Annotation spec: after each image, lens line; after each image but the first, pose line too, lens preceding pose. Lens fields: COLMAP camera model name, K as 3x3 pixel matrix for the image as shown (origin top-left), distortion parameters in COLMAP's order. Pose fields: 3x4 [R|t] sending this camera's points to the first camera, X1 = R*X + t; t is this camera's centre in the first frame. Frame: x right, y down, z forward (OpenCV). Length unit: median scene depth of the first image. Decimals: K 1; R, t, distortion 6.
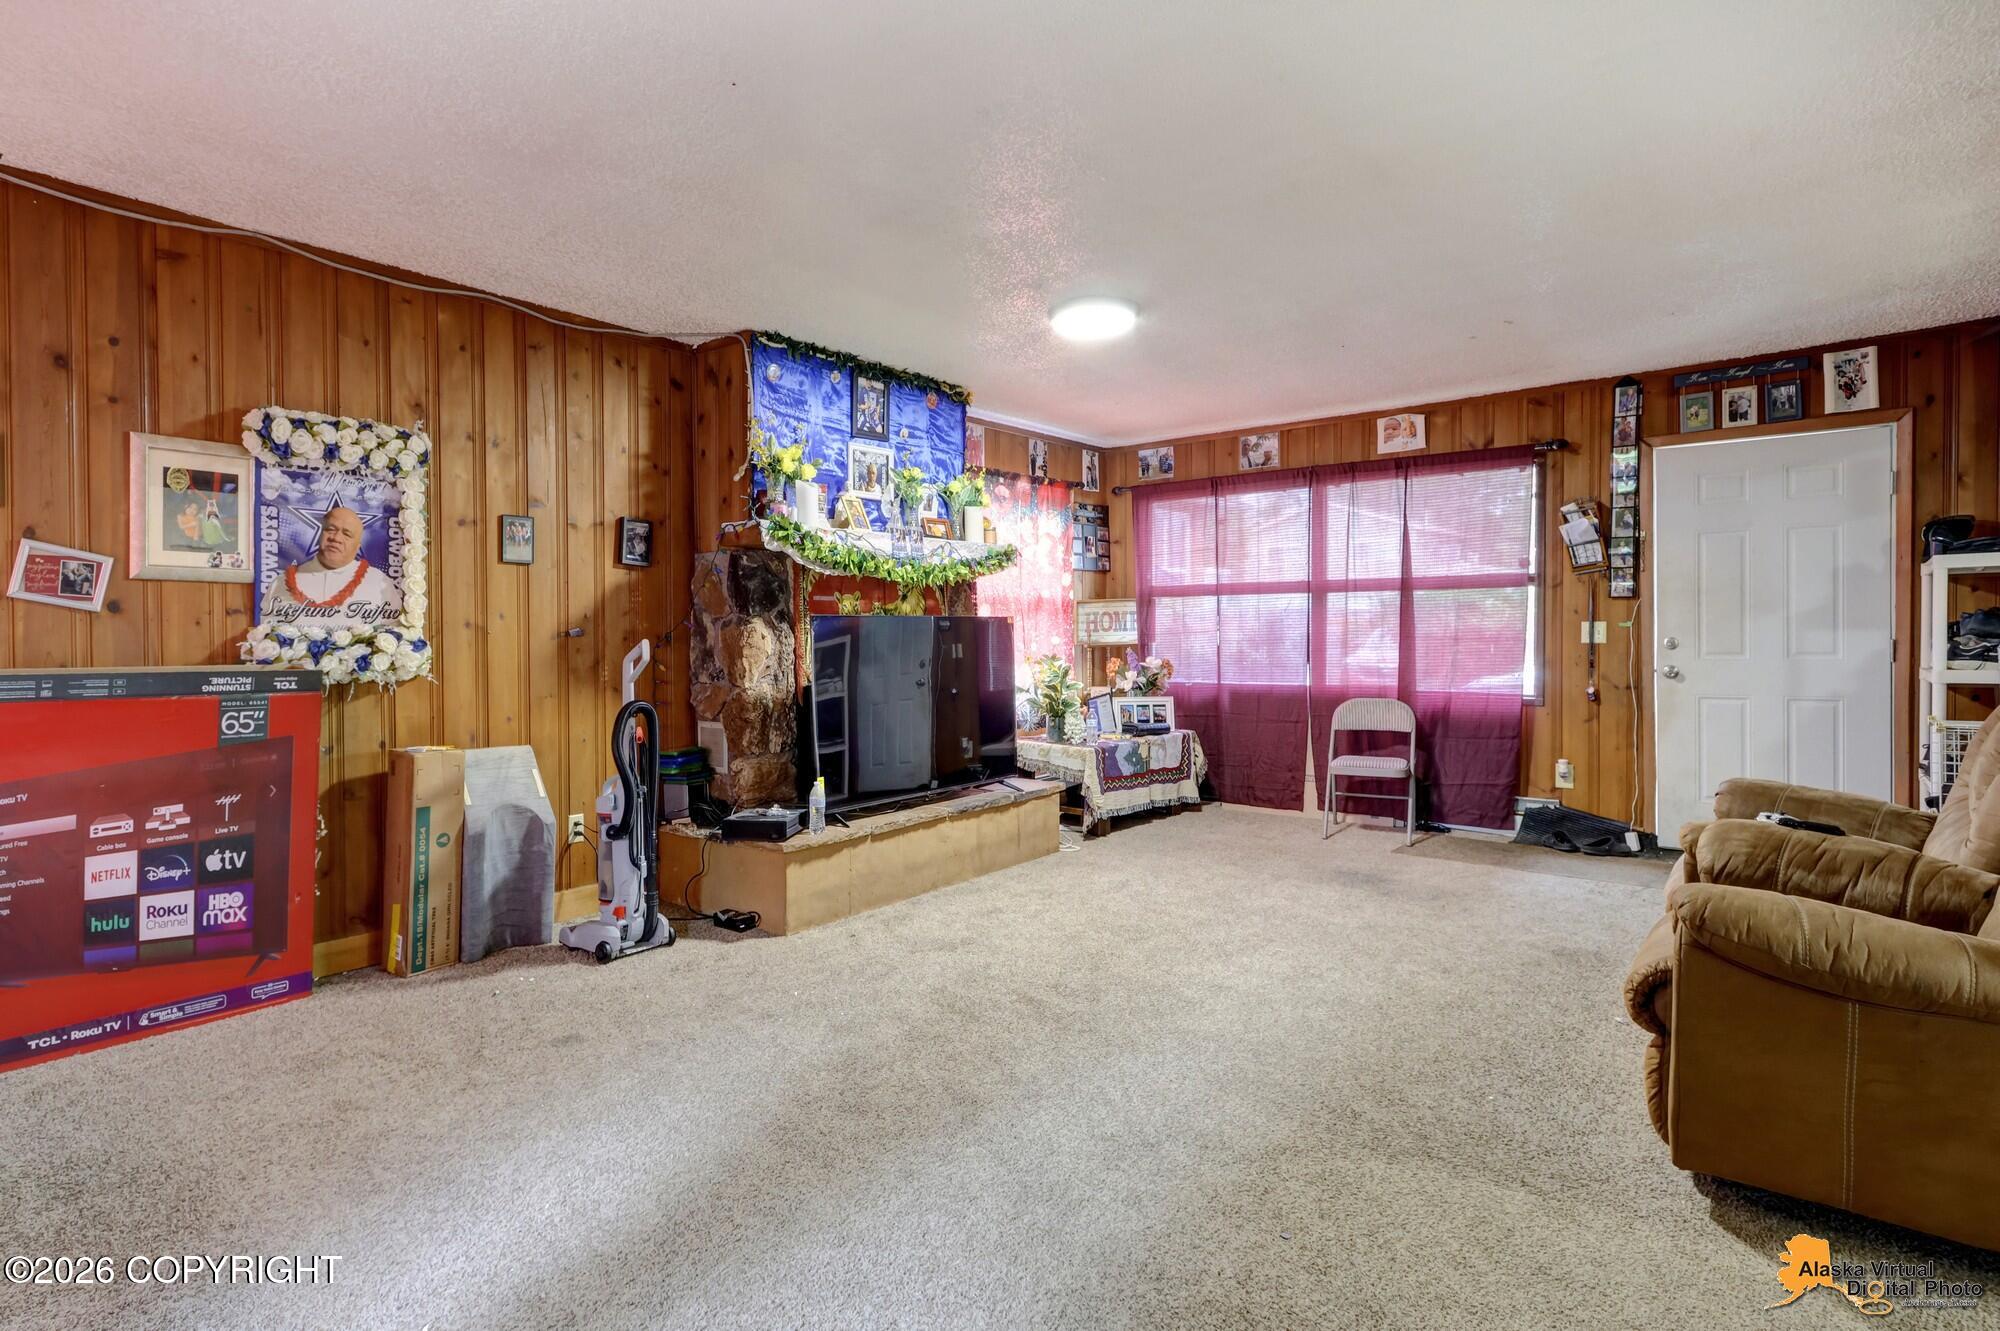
lens RADIAL K [[1060.0, 0, 997.5], [0, 1060.0, 639.1], [0, 0, 1]] dist [-0.000252, -0.000265]
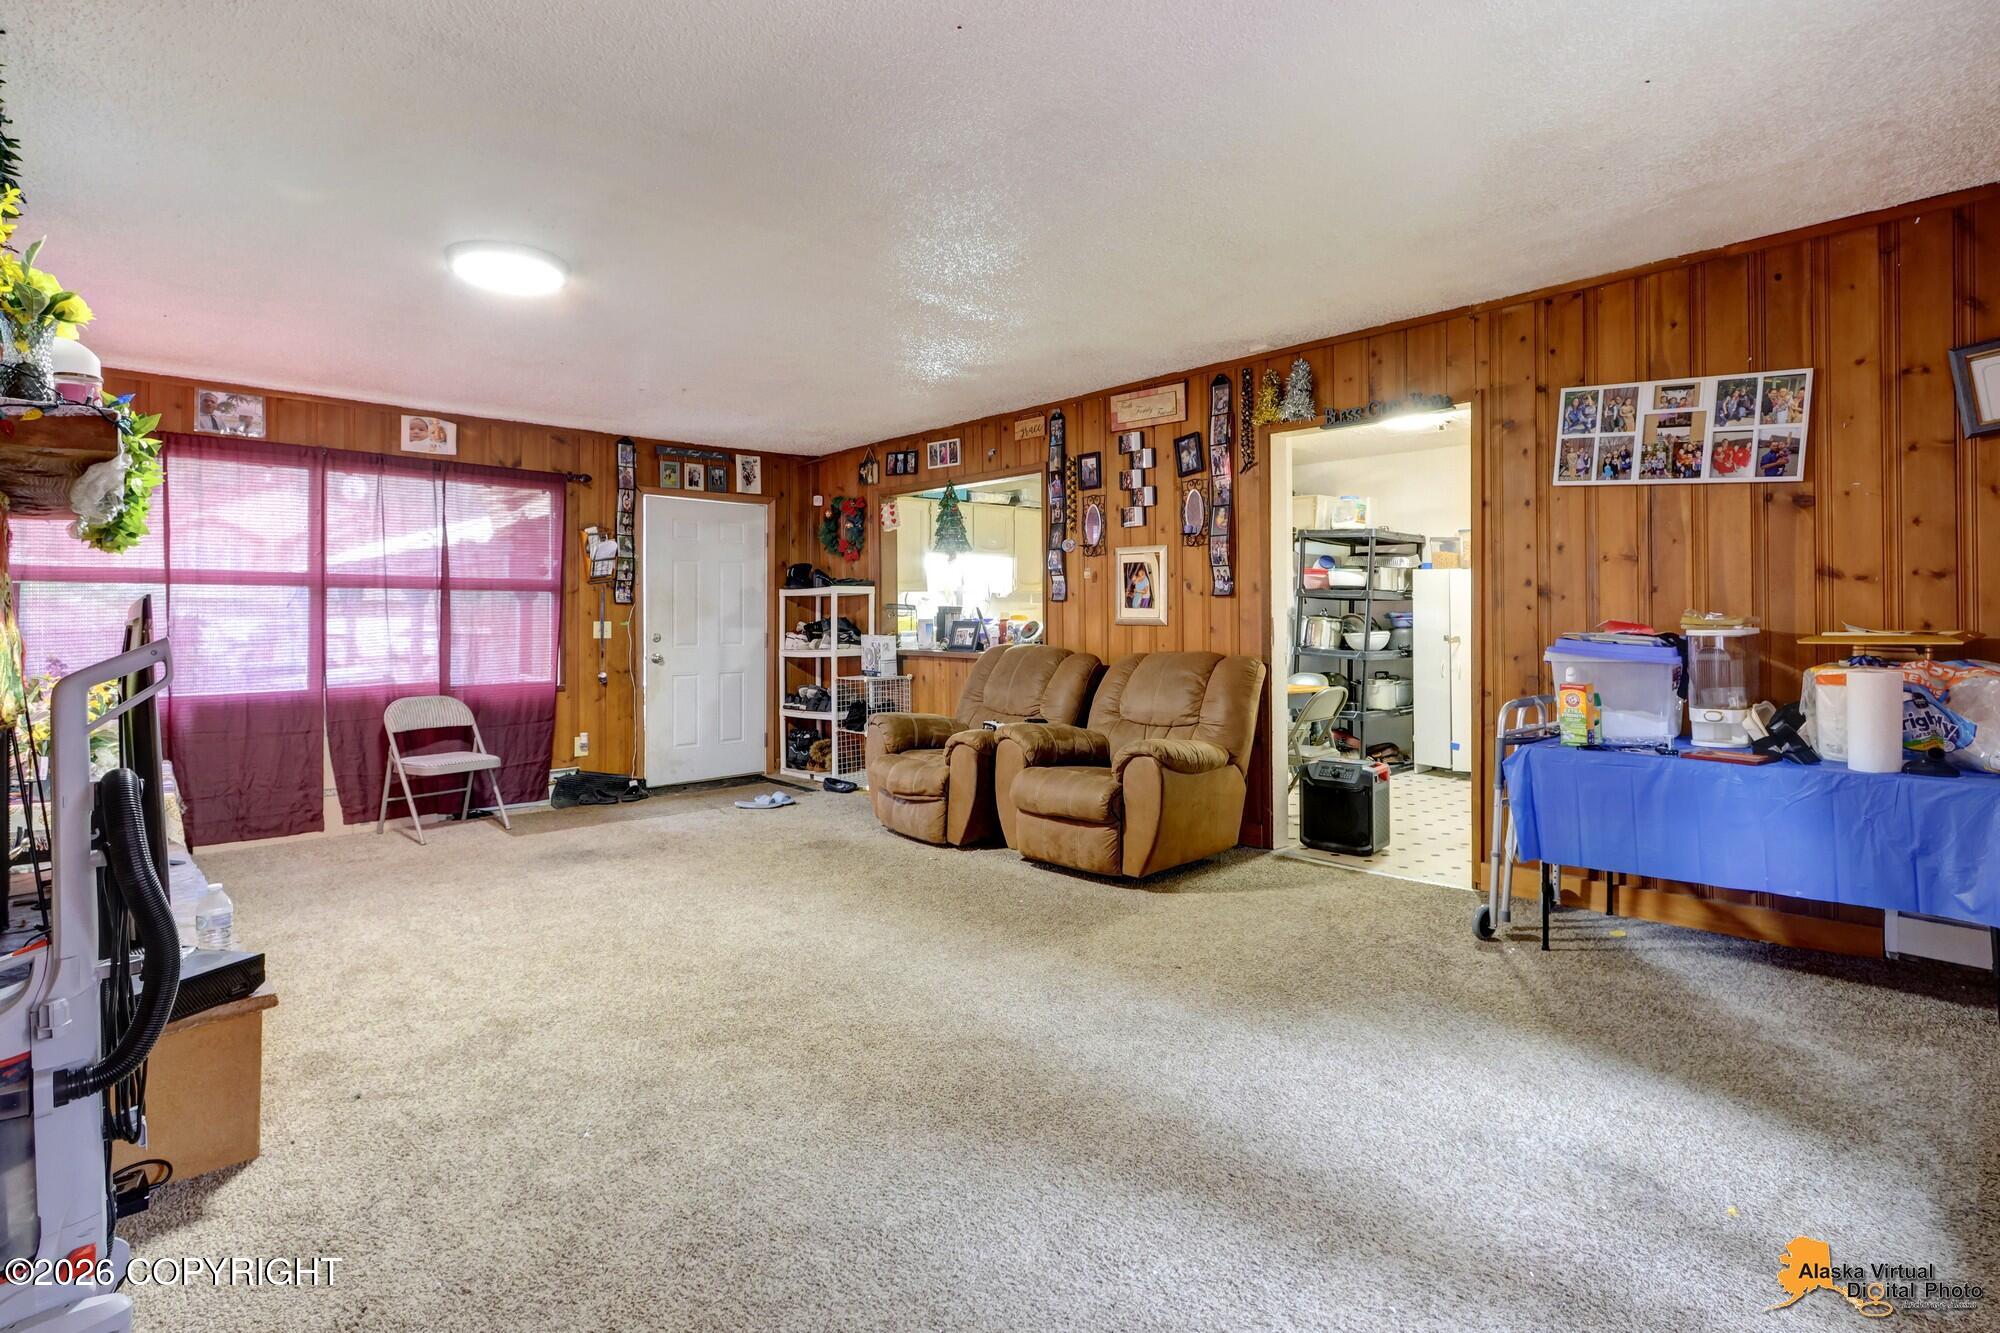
lens RADIAL K [[897.4, 0, 1000.3], [0, 897.4, 607.8], [0, 0, 1]] dist [-0.000315, -0.000020]
pose [[0.147461, 0.024232, 0.988771, -0.493566], [0.011072, 0.999597, -0.026148, 0.000898], [-0.989006, 0.014804, 0.147134, 0.416418]]
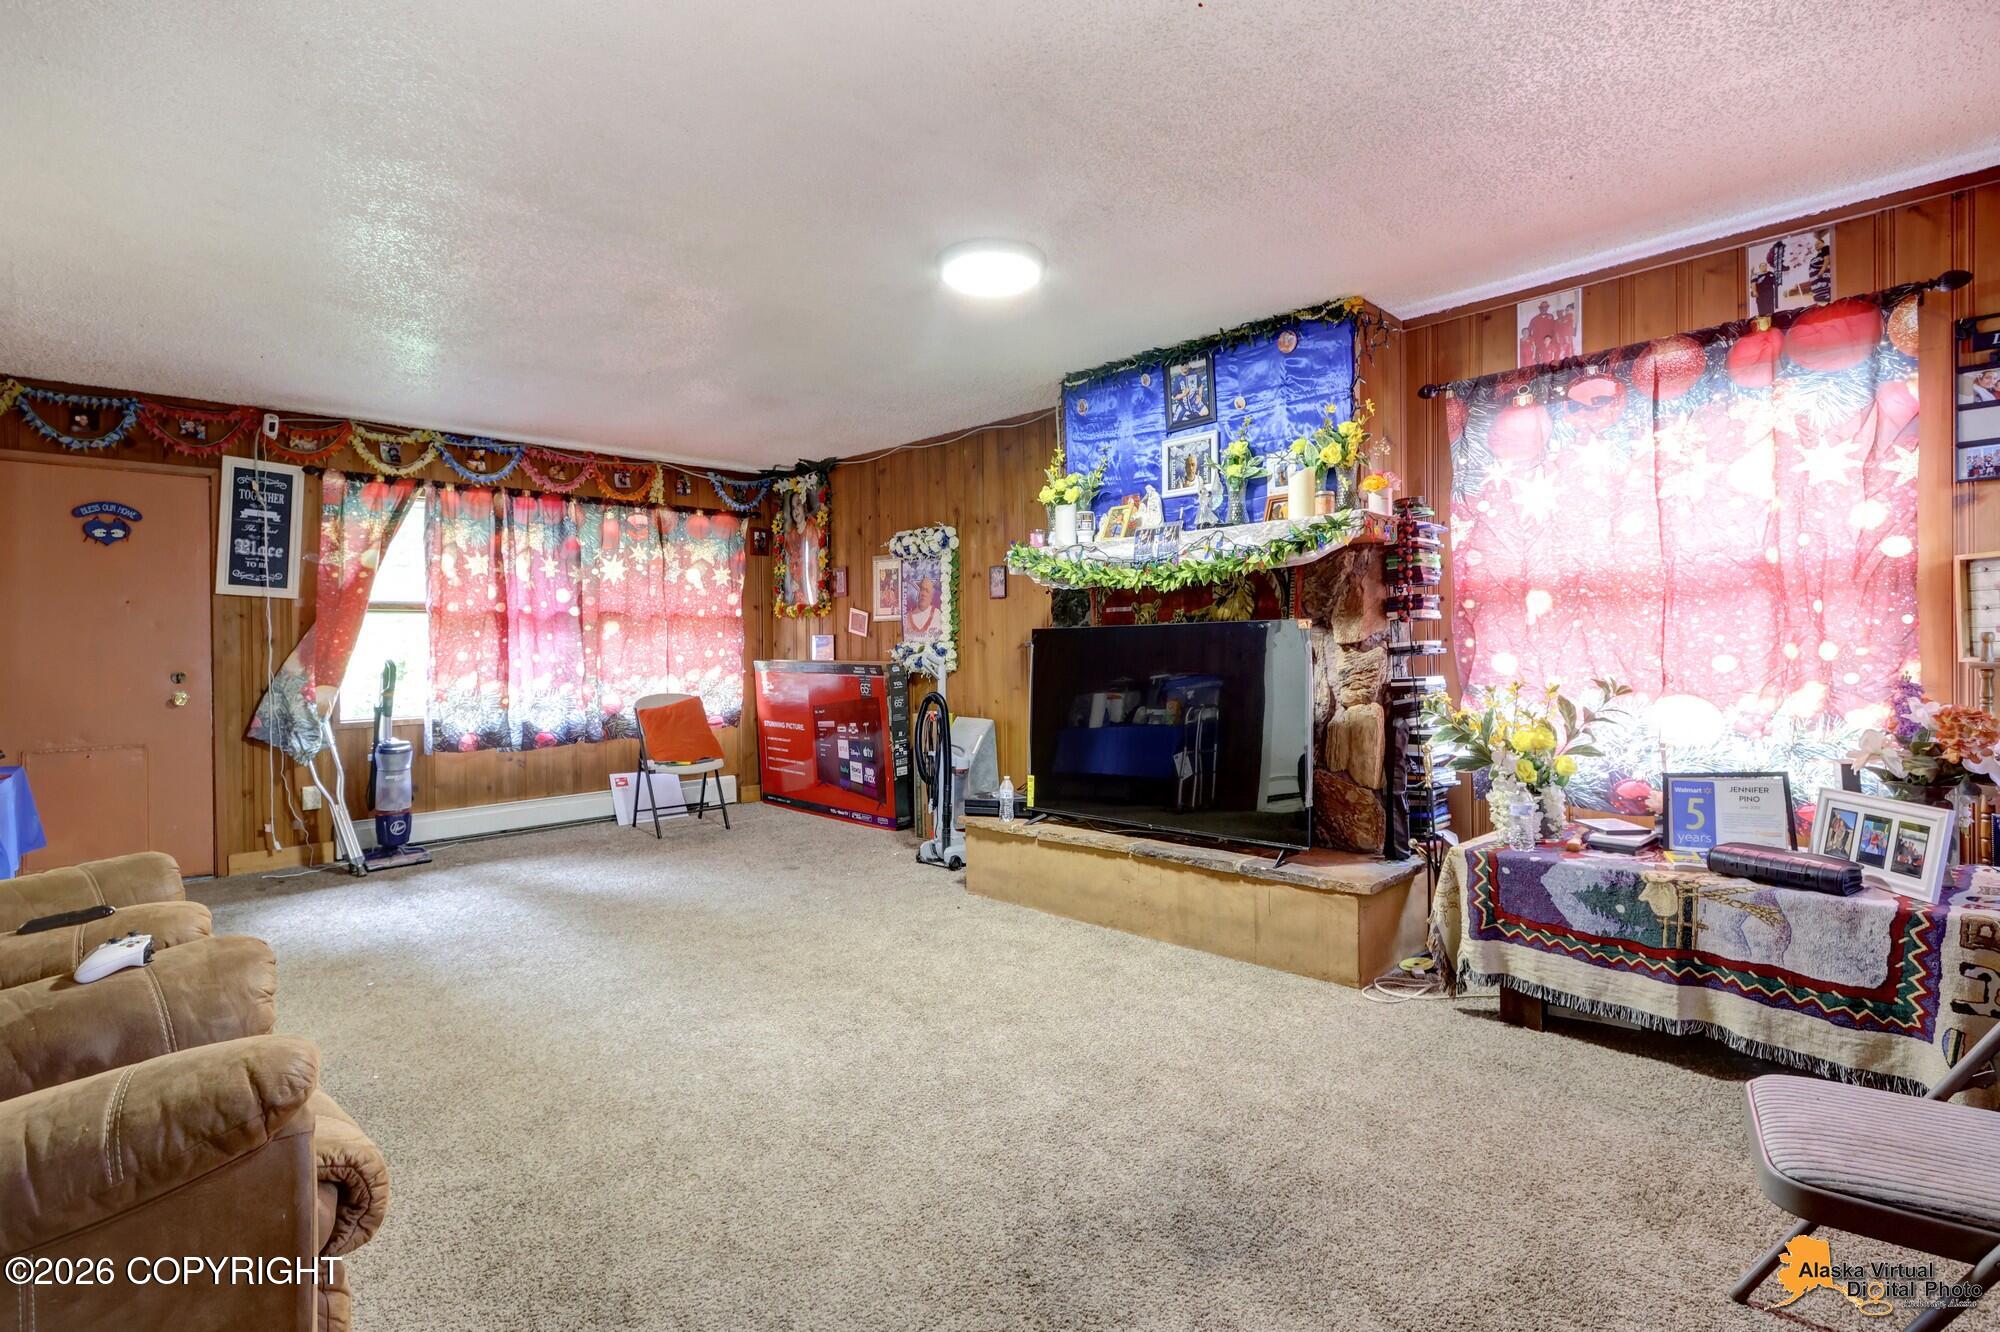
lens RADIAL K [[992.9, 0, 989.1], [0, 992.9, 633.6], [0, 0, 1]] dist [0.000070, -0.000122]
pose [[-0.165511, -0.002061, -0.986206, 0.712540], [0.012356, 0.999915, -0.004164, -0.011679], [0.986131, -0.012875, -0.165471, 0.931809]]
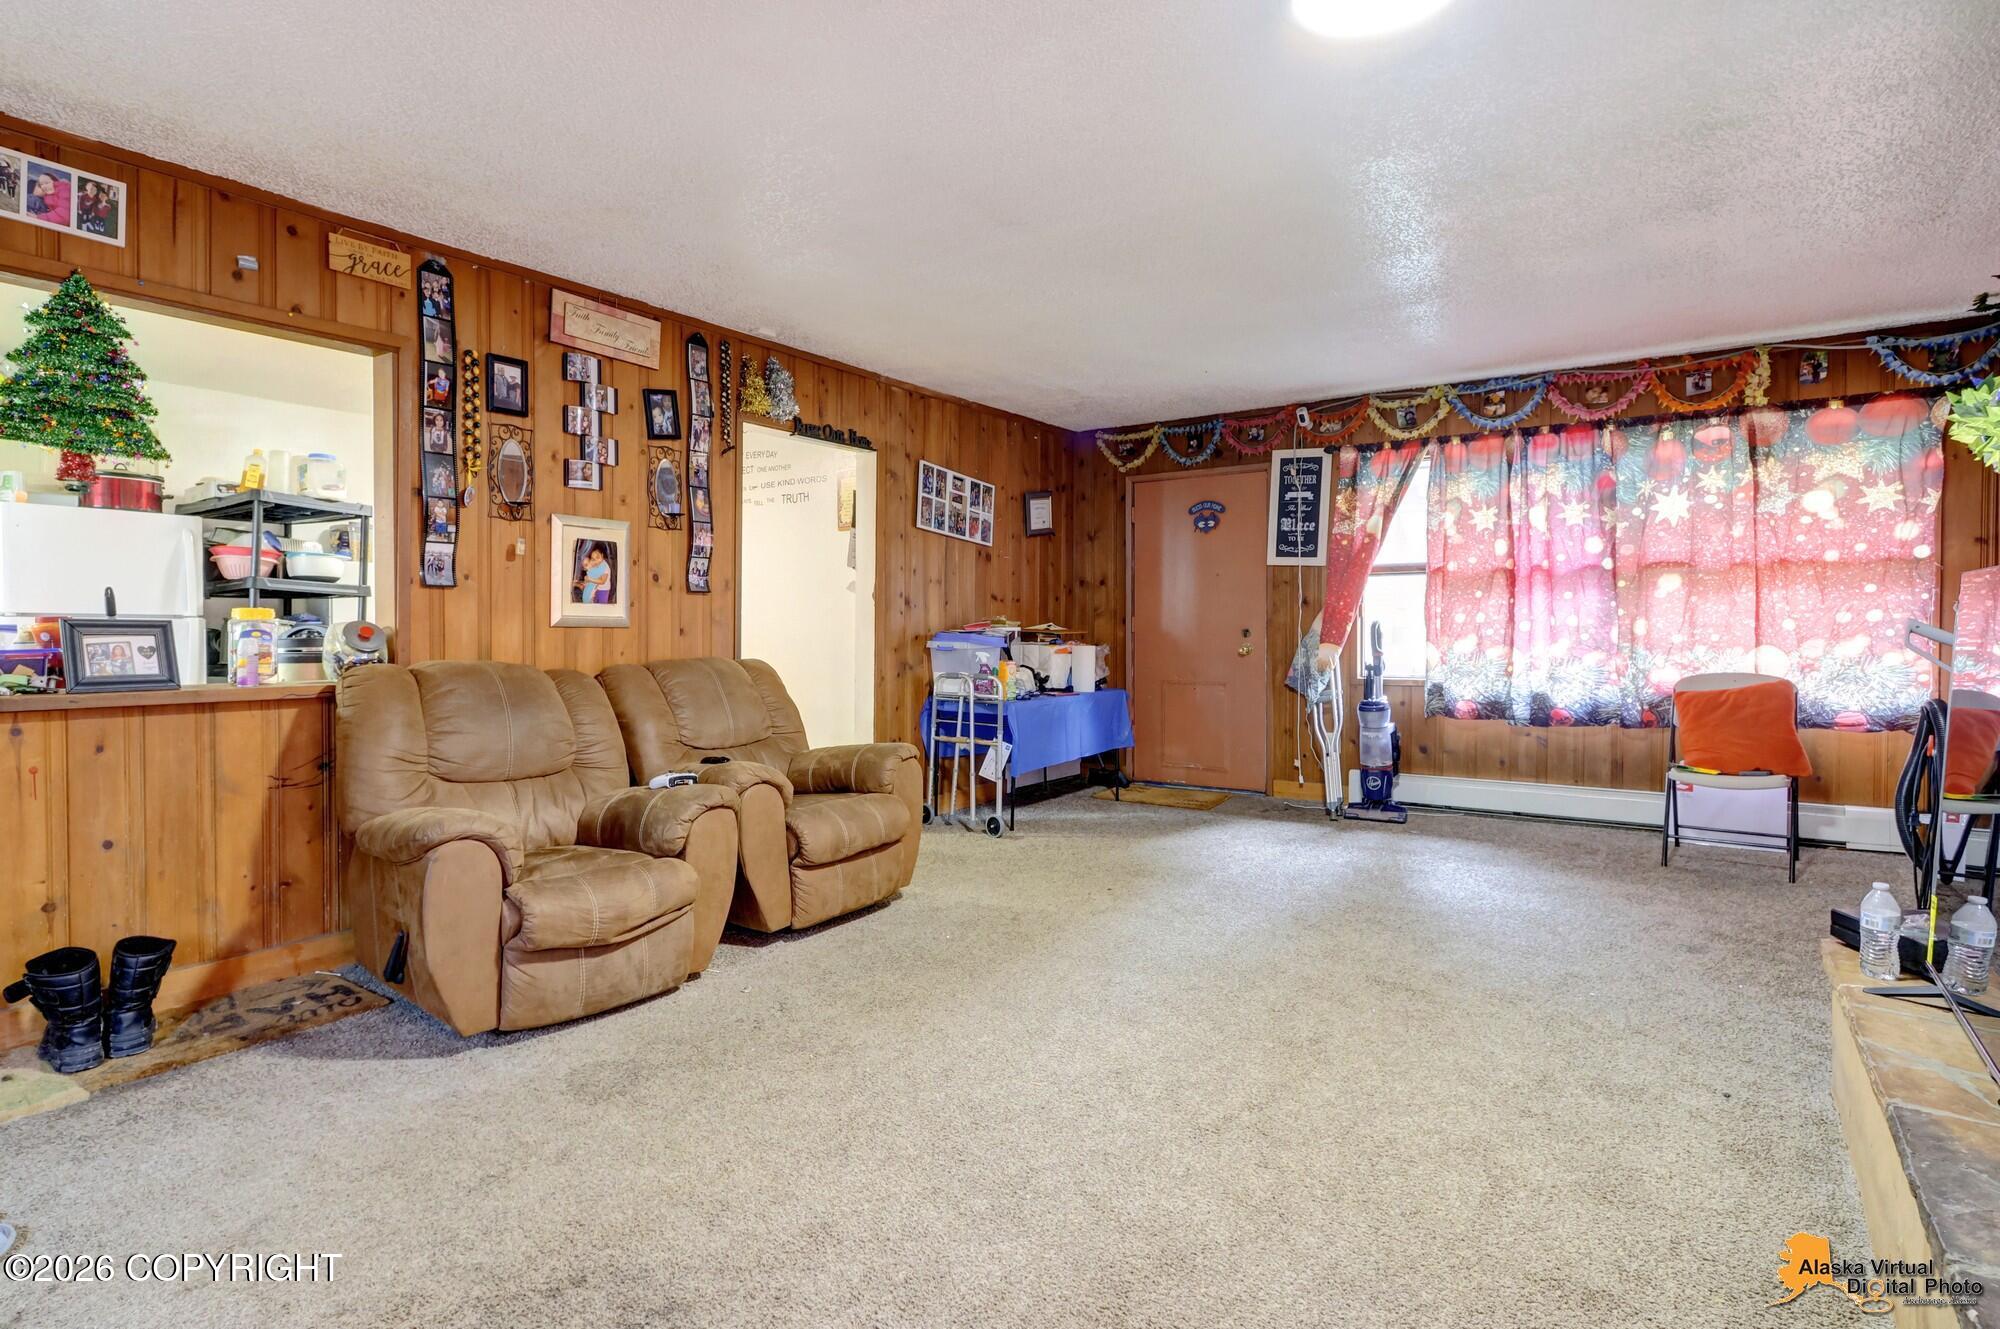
lens RADIAL K [[992.9, 0, 989.1], [0, 992.9, 632.1], [0, 0, 1]] dist [0.000070, -0.000122]
pose [[-0.999861, 0.016300, -0.003642, 0.211669], [0.016244, 0.999758, 0.014824, -0.006878], [0.003883, 0.014763, -0.999883, 1.219432]]
